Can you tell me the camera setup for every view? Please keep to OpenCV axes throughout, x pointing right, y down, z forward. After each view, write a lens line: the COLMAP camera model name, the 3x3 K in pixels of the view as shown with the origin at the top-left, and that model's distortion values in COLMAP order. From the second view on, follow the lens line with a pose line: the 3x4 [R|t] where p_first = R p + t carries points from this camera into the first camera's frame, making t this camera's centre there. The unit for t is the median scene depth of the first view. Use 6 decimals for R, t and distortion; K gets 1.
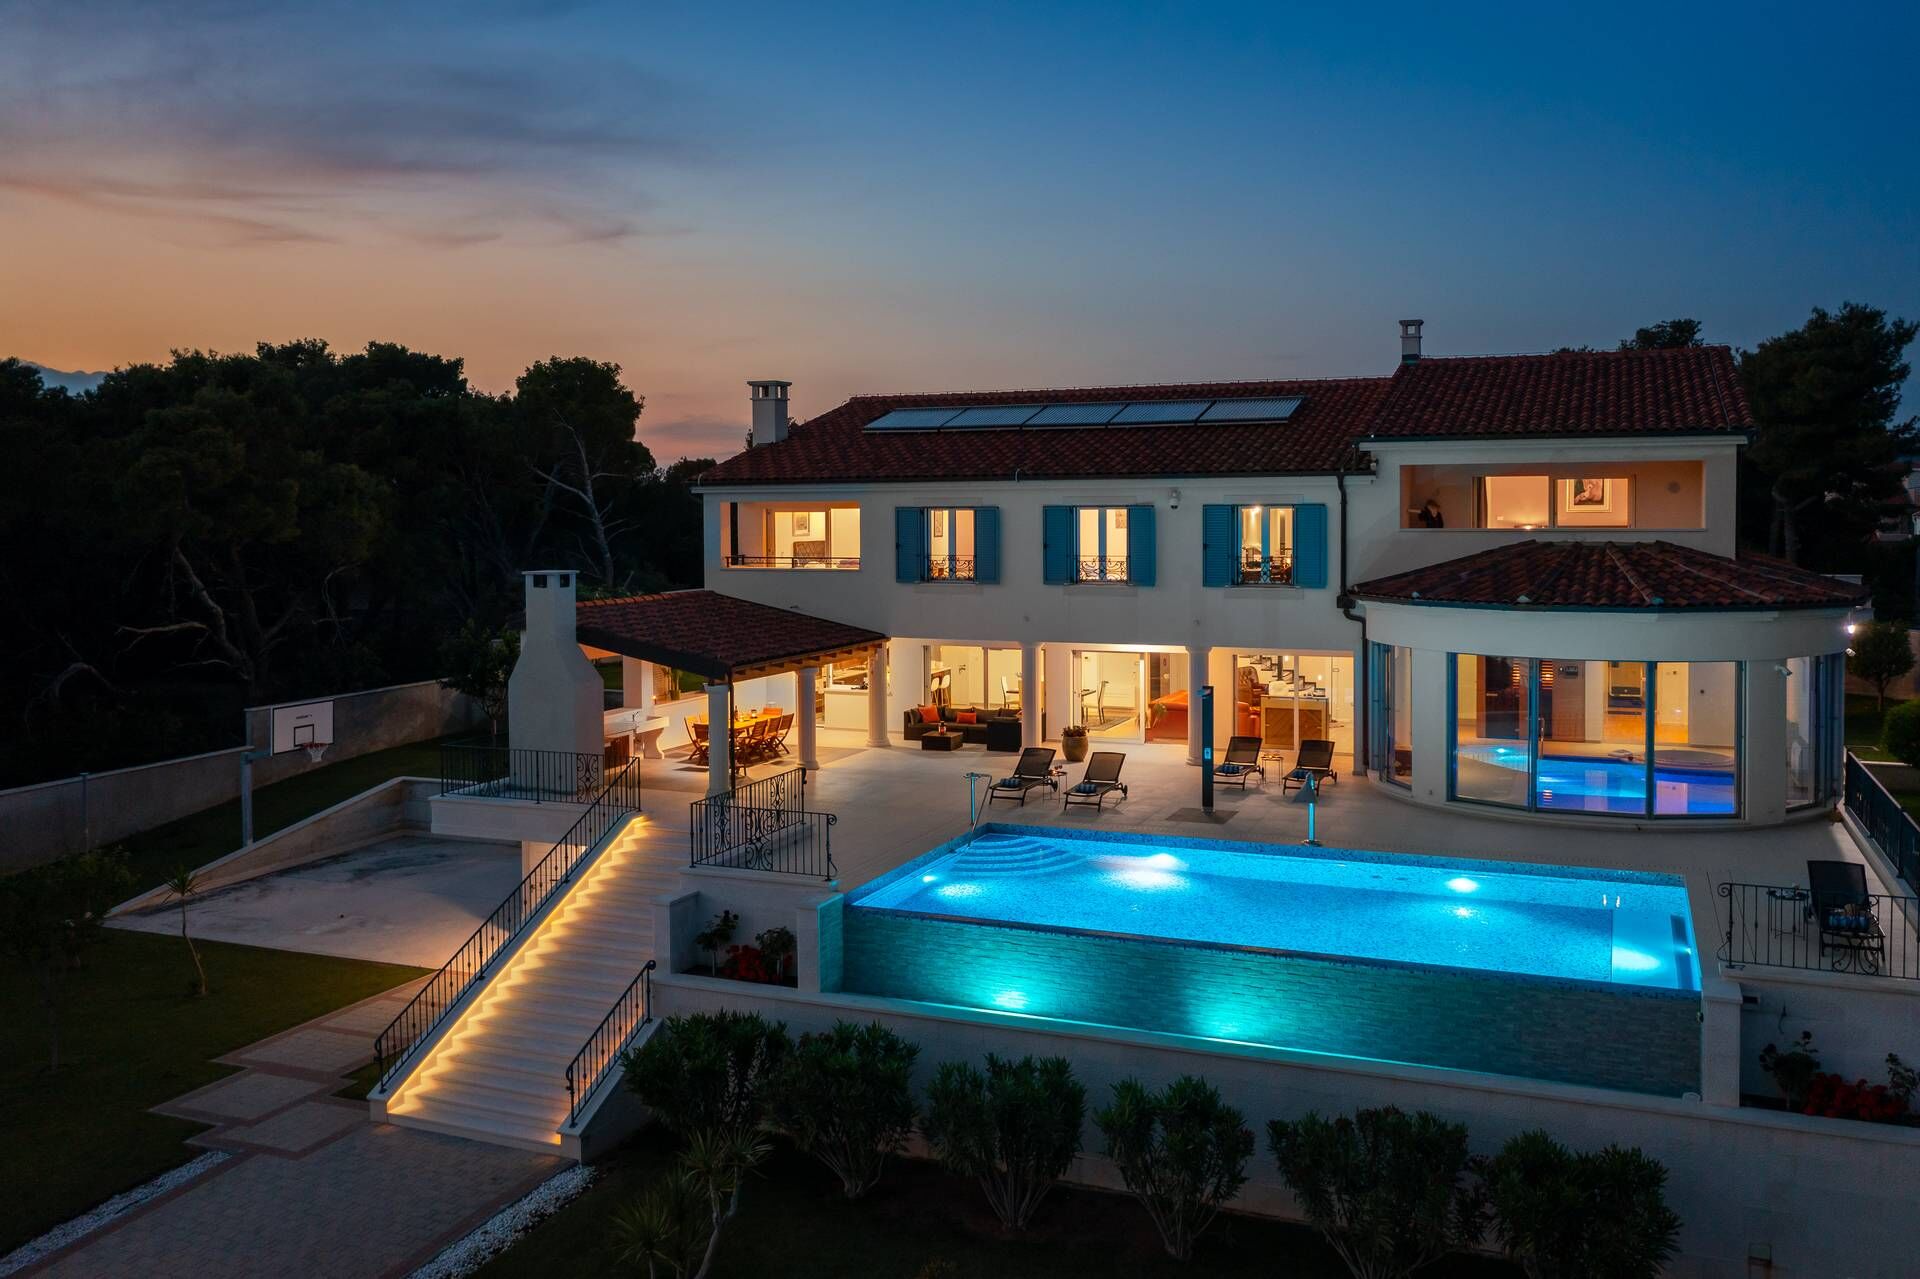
lens RADIAL K [[1524.3, 0, 966.0], [0, 1524.3, 660.5], [0, 0, 1]] dist [-0.001137, -0.002780]
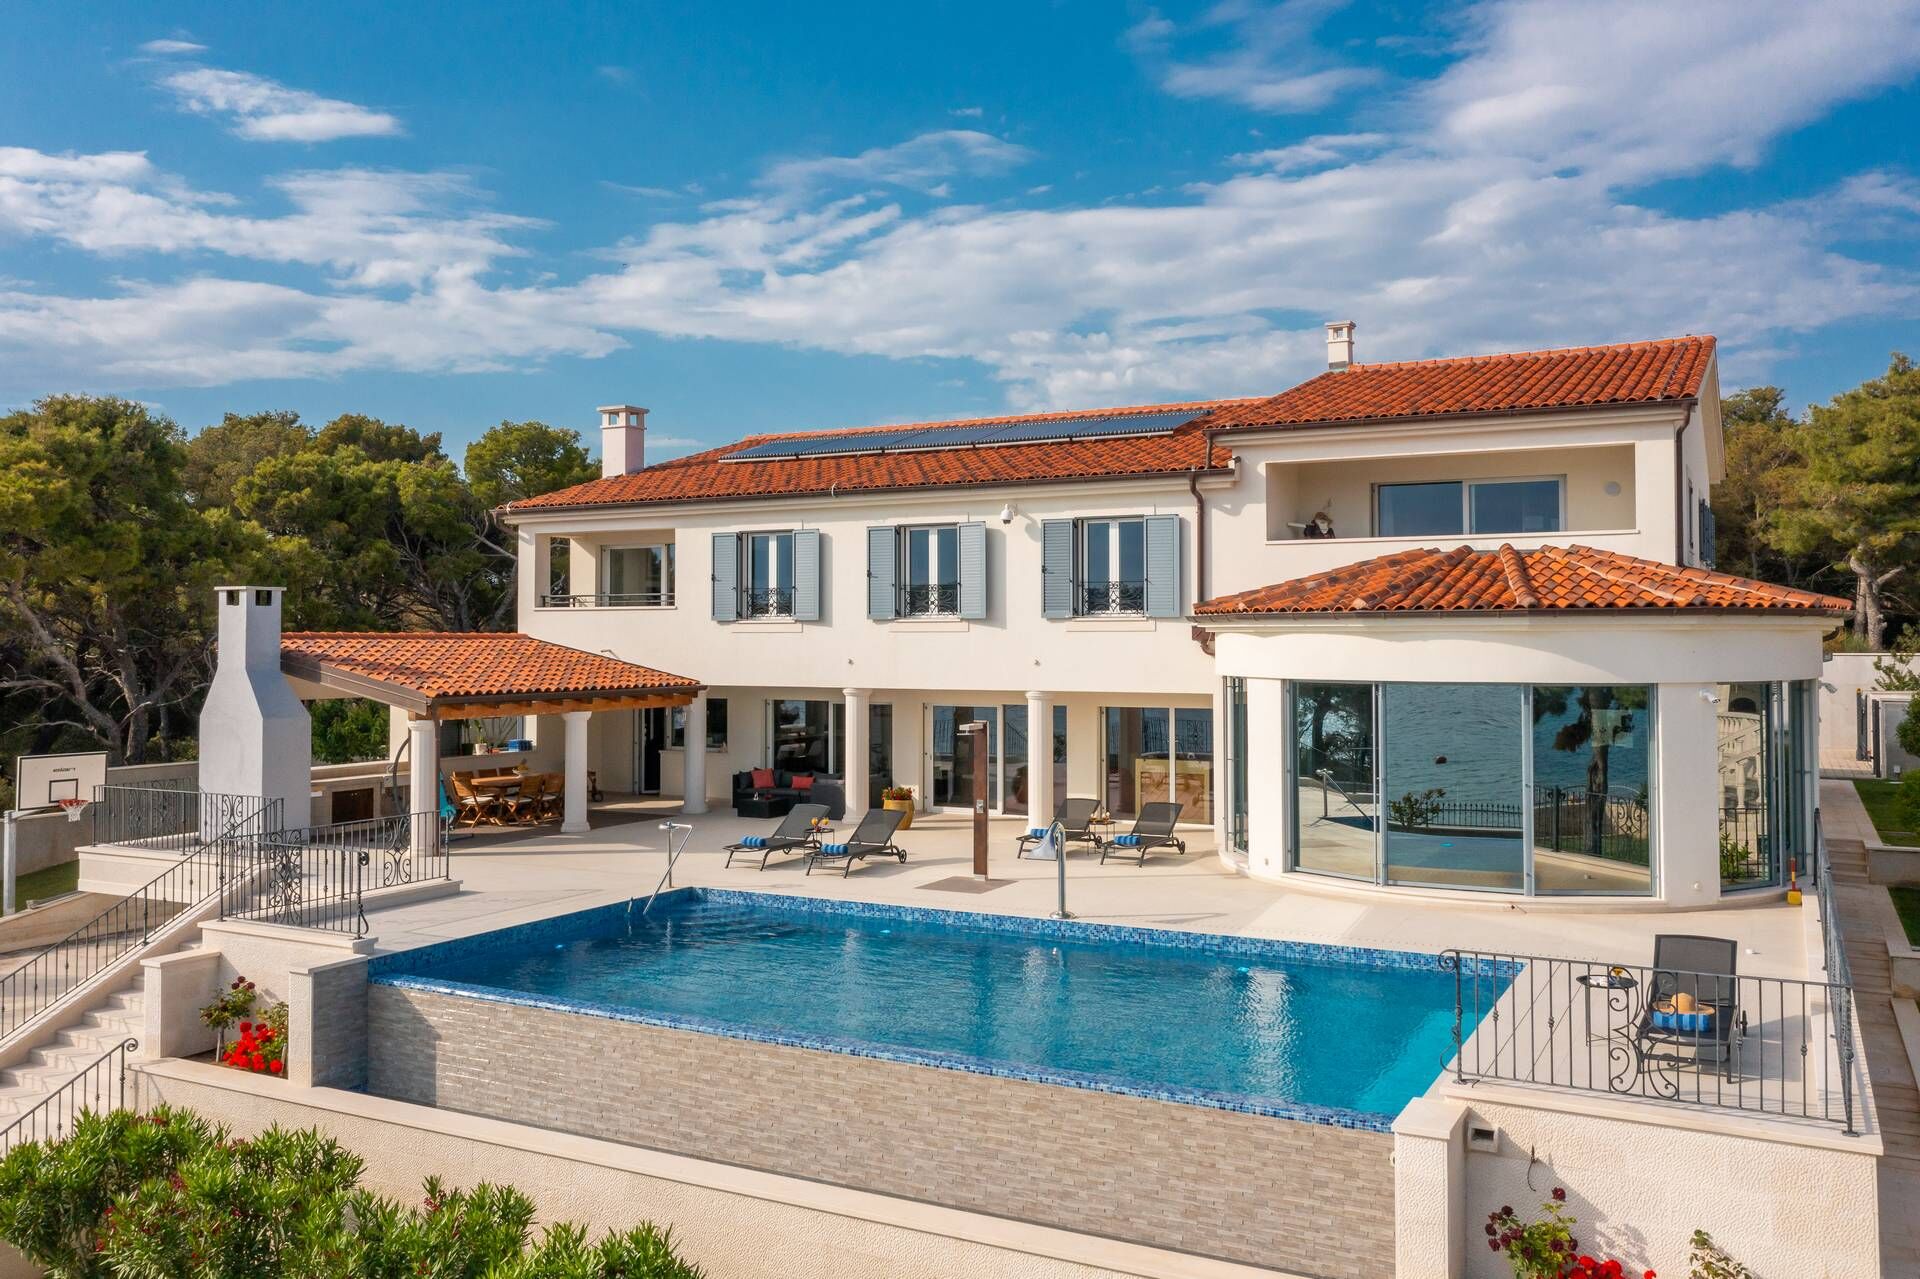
lens RADIAL K [[1524.3, 0, 966.0], [0, 1524.3, 660.5], [0, 0, 1]] dist [-0.001137, -0.002780]
pose [[0.995517, 0.007813, -0.094257, 0.300516], [-0.015757, 0.996355, -0.083840, 0.068821], [0.093258, 0.084950, 0.992011, 0.276893]]
